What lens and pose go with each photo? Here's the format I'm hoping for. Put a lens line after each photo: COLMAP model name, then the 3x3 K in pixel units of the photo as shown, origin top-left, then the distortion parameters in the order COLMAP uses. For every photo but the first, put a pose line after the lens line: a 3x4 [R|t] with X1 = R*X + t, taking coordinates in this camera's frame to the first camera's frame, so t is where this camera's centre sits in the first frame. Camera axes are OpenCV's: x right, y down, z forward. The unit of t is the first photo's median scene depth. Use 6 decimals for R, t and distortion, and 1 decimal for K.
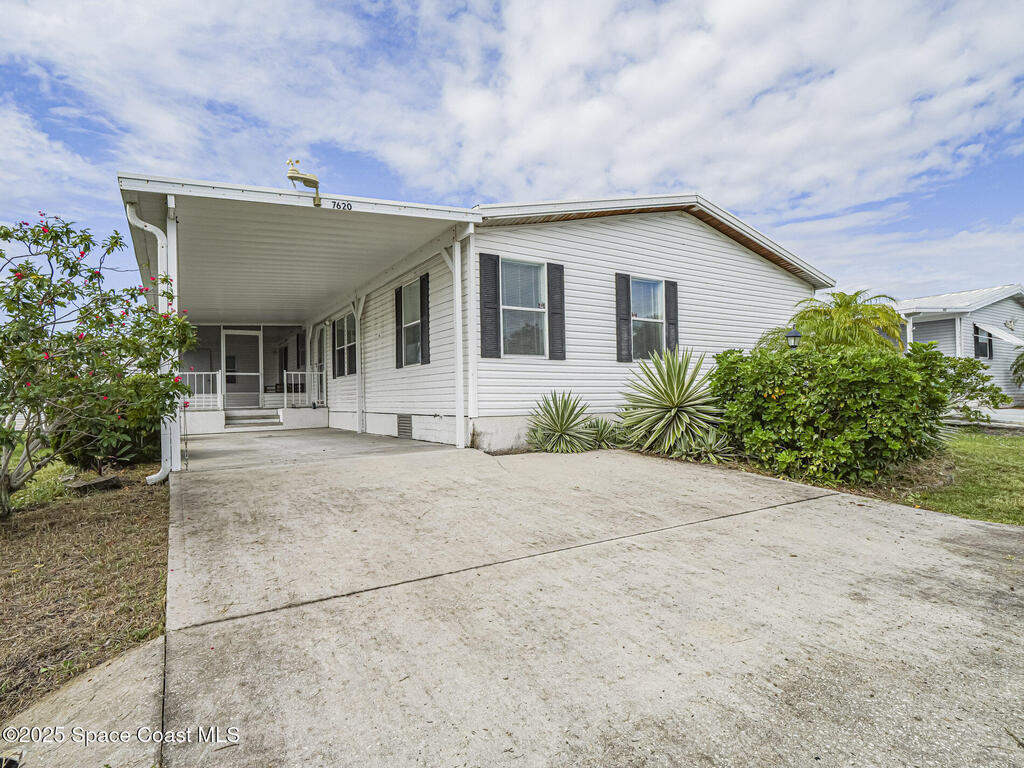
lens RADIAL K [[544.6, 0, 512.0], [0, 544.6, 384.0], [0, 0, 1]] dist [-0.003244, -0.000510]
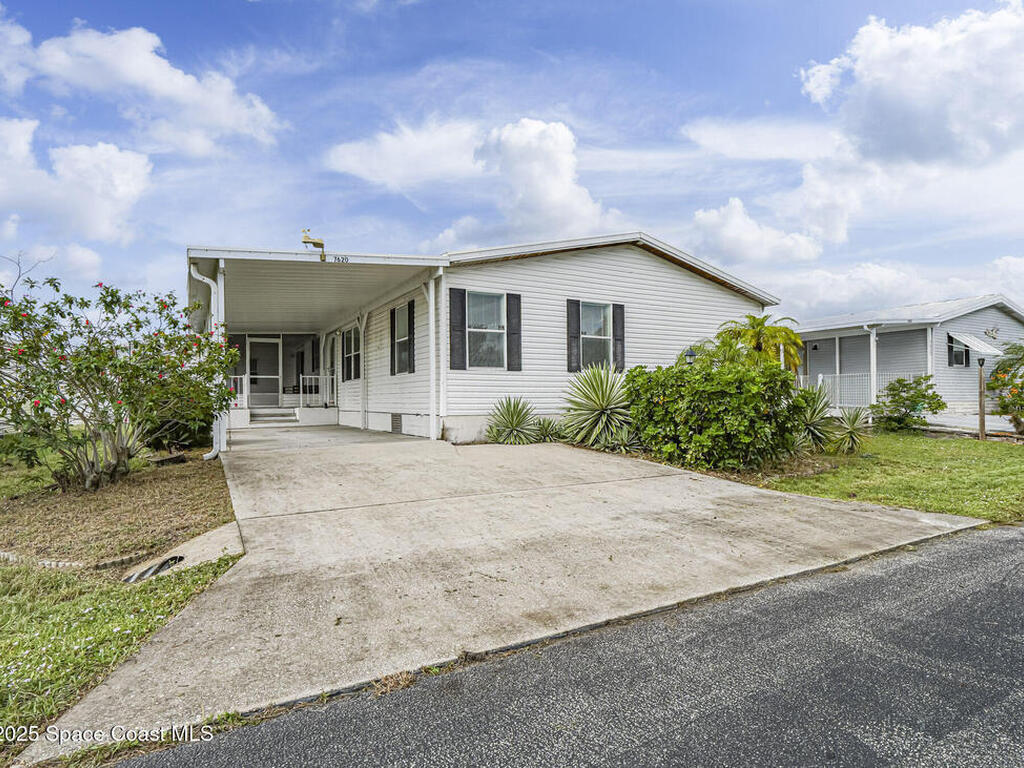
lens RADIAL K [[577.1, 0, 512.0], [0, 577.1, 384.0], [0, 0, 1]] dist [-0.002251, -0.000006]
pose [[0.998846, 0.007713, -0.047401, 0.141030], [-0.007697, 0.999970, 0.000507, -0.015031], [0.047403, -0.000141, 0.998876, -0.321329]]
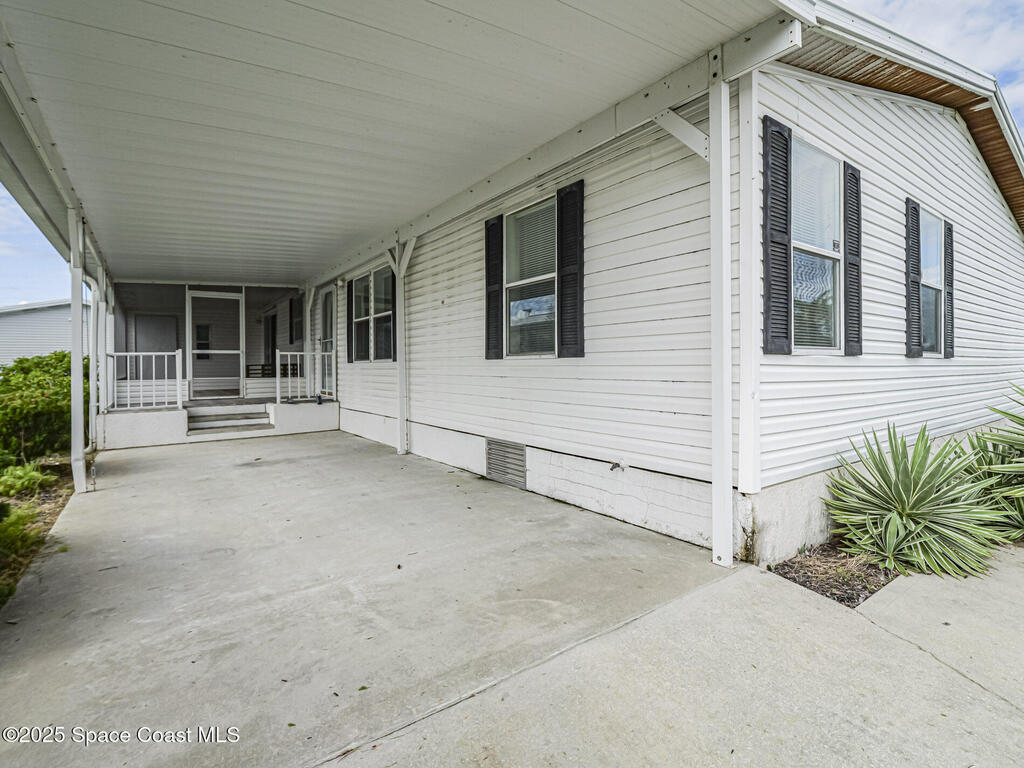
lens RADIAL K [[501.5, 0, 516.0], [0, 501.5, 364.7], [0, 0, 1]] dist [-0.013683, -0.000166]
pose [[0.997316, 0.014344, 0.071799, -0.262820], [-0.016036, 0.999606, 0.023042, -0.042537], [-0.071440, -0.024132, 0.997153, 0.561528]]
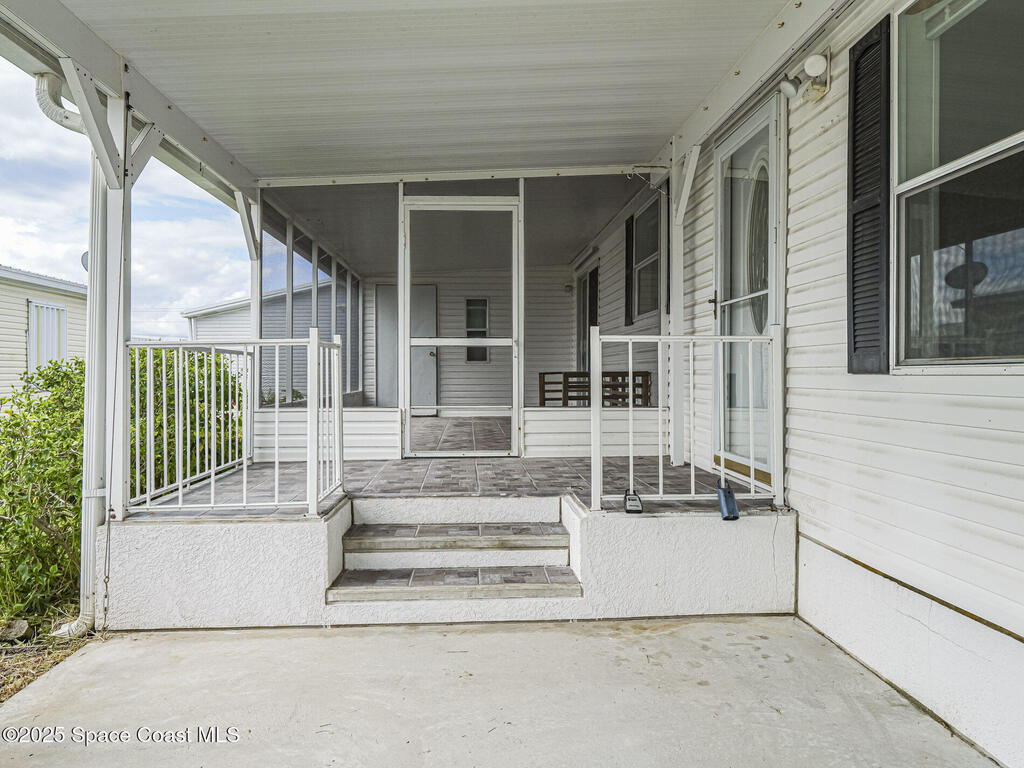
lens RADIAL K [[708.9, 0, 512.0], [0, 708.9, 384.0], [0, 0, 1]] dist [-0.000204, 0.000258]
pose [[0.876510, 0.028086, -0.480564, -0.523426], [-0.004187, 0.998704, 0.050732, -0.028524], [0.481366, -0.042455, 0.875491, 1.243144]]
